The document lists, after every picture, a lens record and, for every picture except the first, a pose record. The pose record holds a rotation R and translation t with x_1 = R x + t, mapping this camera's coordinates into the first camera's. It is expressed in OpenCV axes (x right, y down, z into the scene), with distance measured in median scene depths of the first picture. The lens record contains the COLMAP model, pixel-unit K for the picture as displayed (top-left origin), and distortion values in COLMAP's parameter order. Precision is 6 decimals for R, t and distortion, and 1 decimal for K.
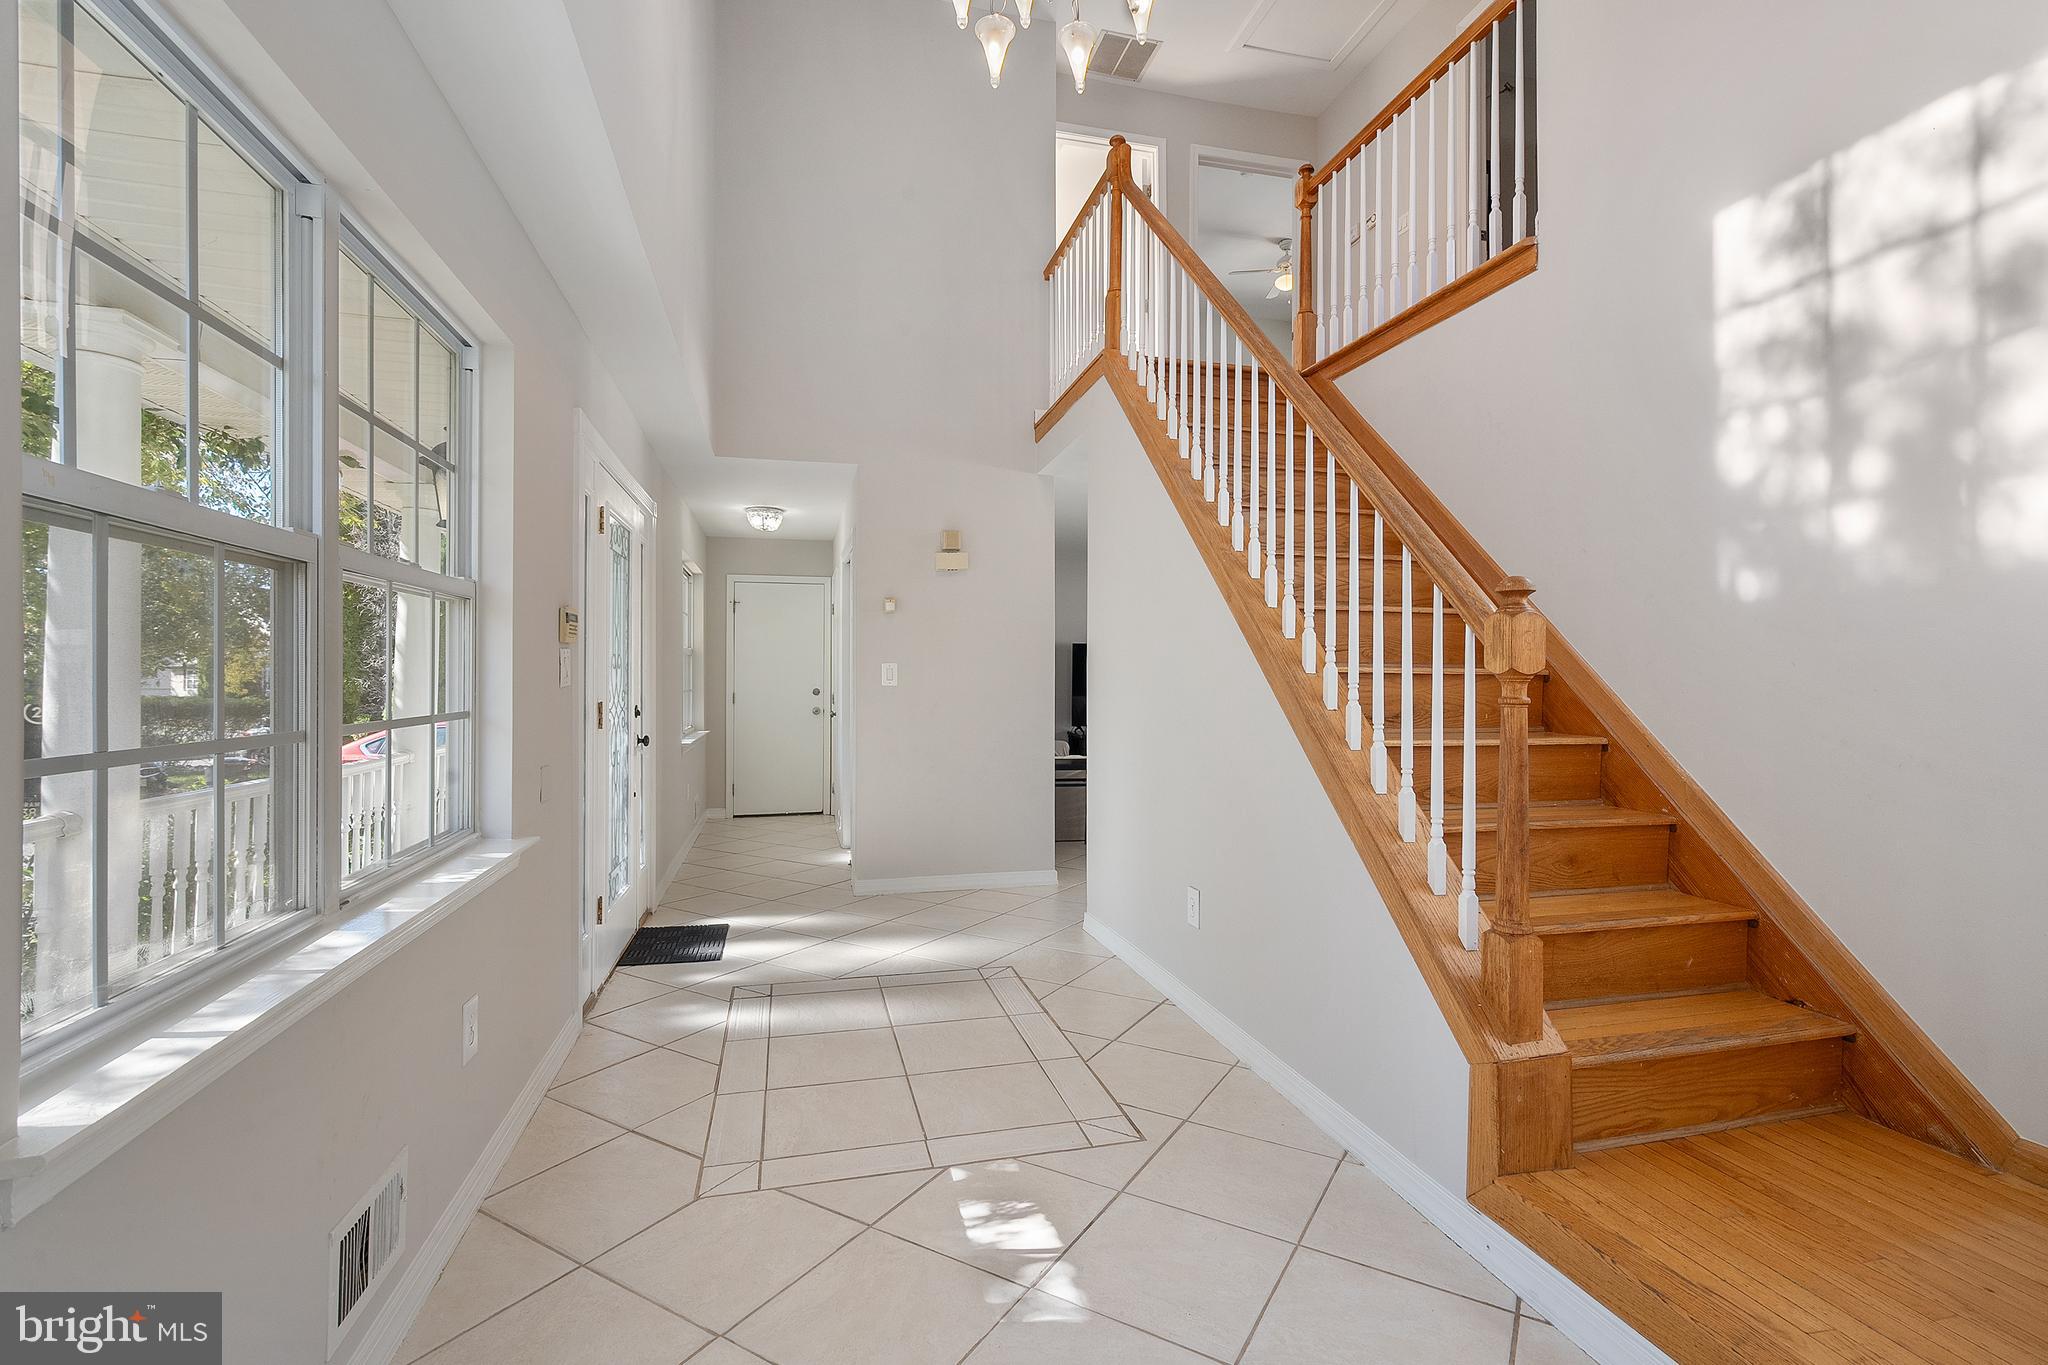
lens RADIAL K [[936.3, 0, 1032.5], [0, 936.3, 660.0], [0, 0, 1]] dist [-0.001783, 0.000096]
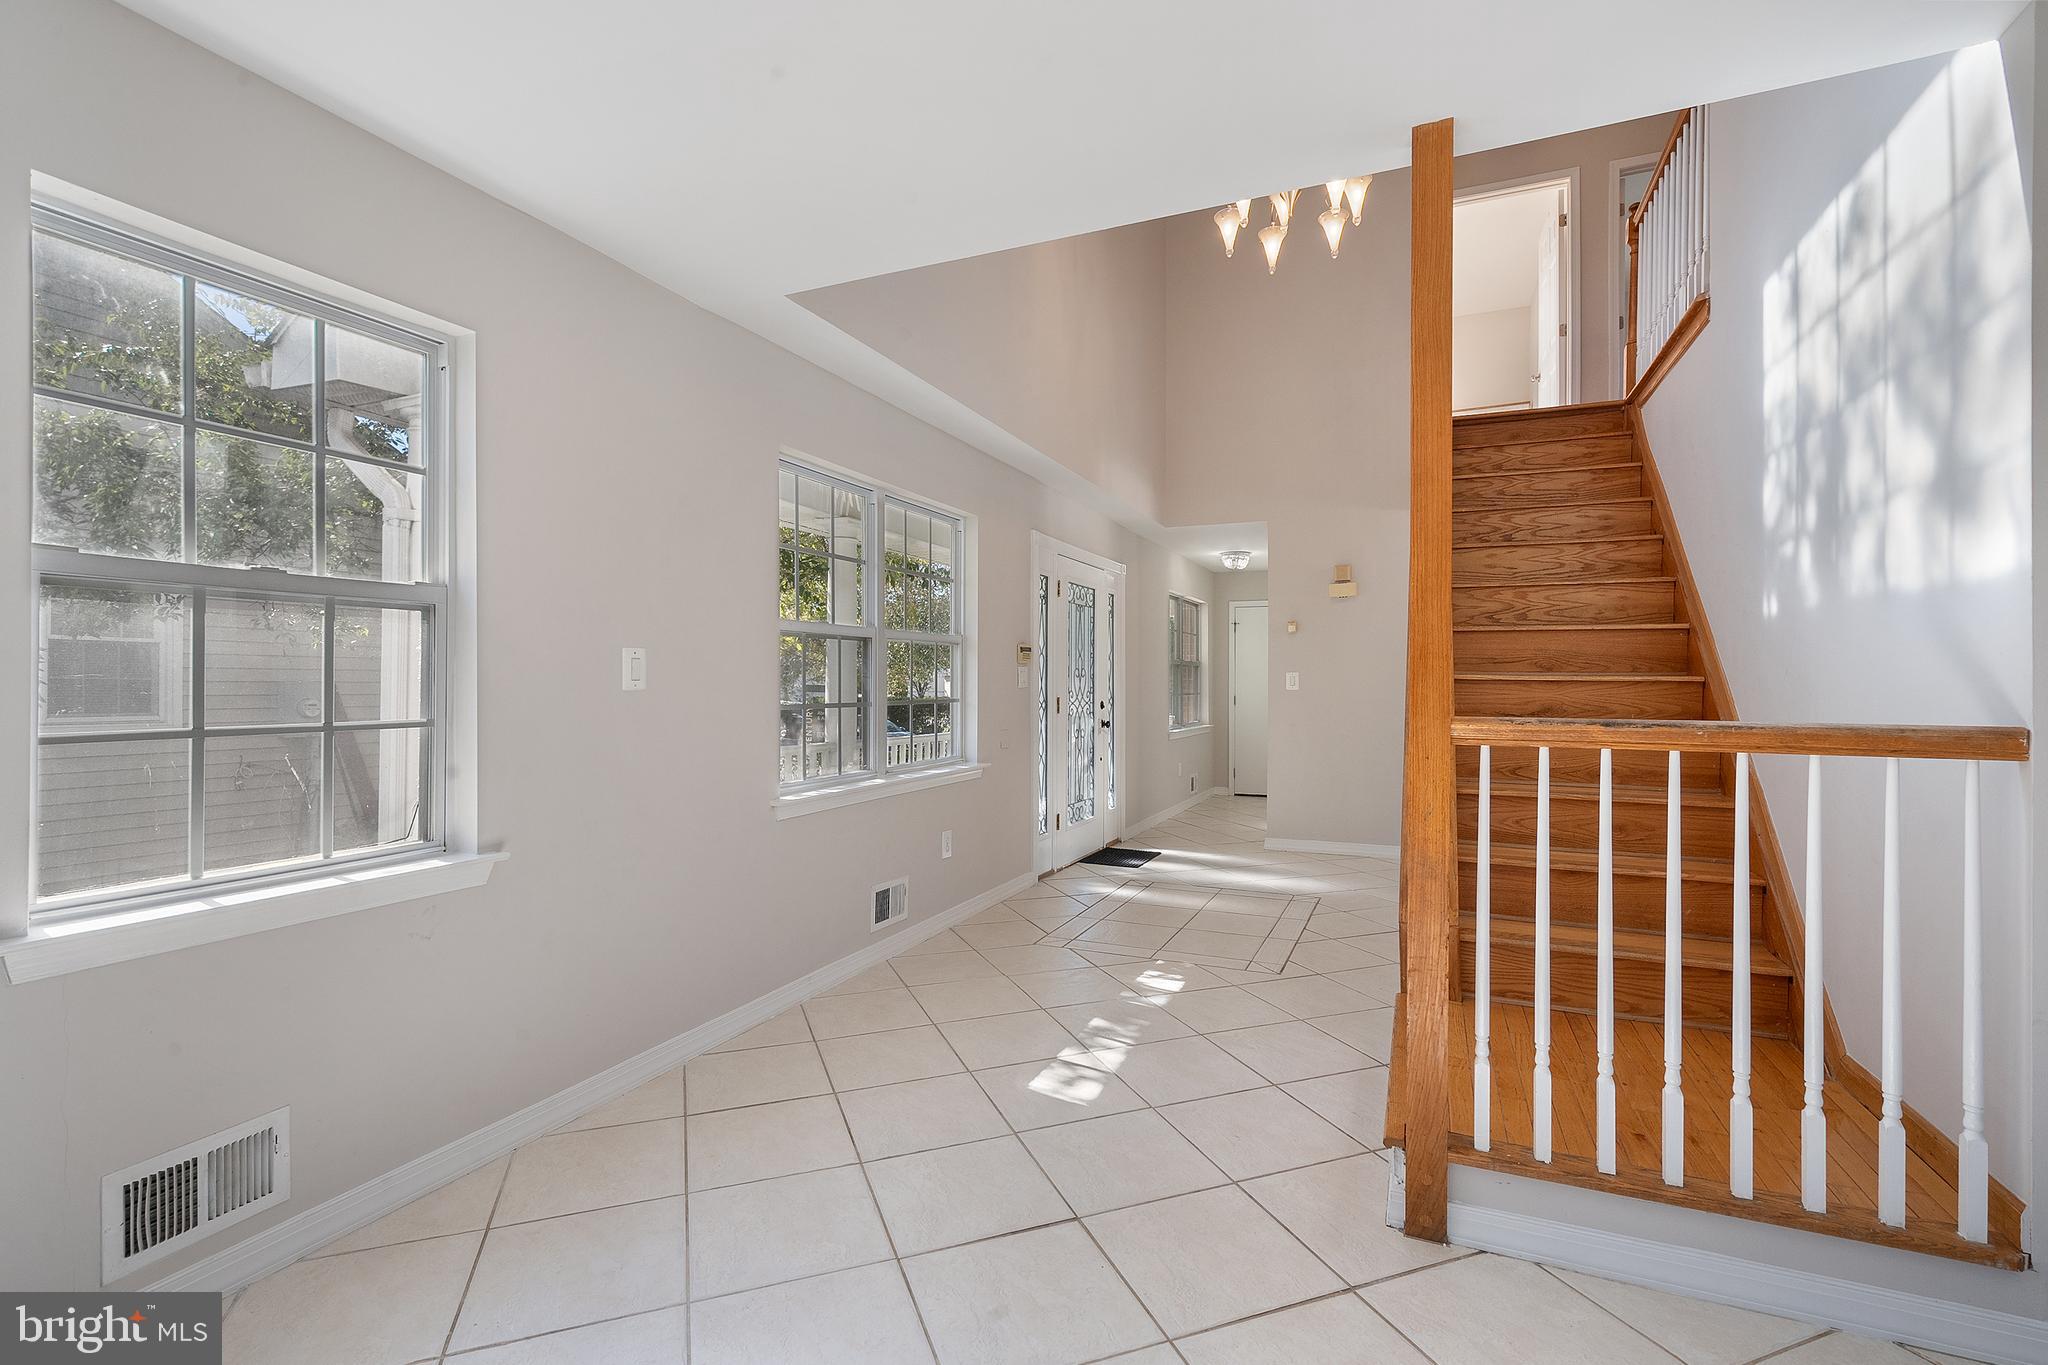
lens RADIAL K [[928.7, 0, 1024.0], [0, 928.7, 682.5], [0, 0, 1]] dist [-0.011420, 0.006296]
pose [[0.788198, 0.003179, -0.615413, 0.437760], [0.007255, 0.999869, 0.014457, -0.005424], [0.615379, -0.015859, 0.788072, -0.296524]]
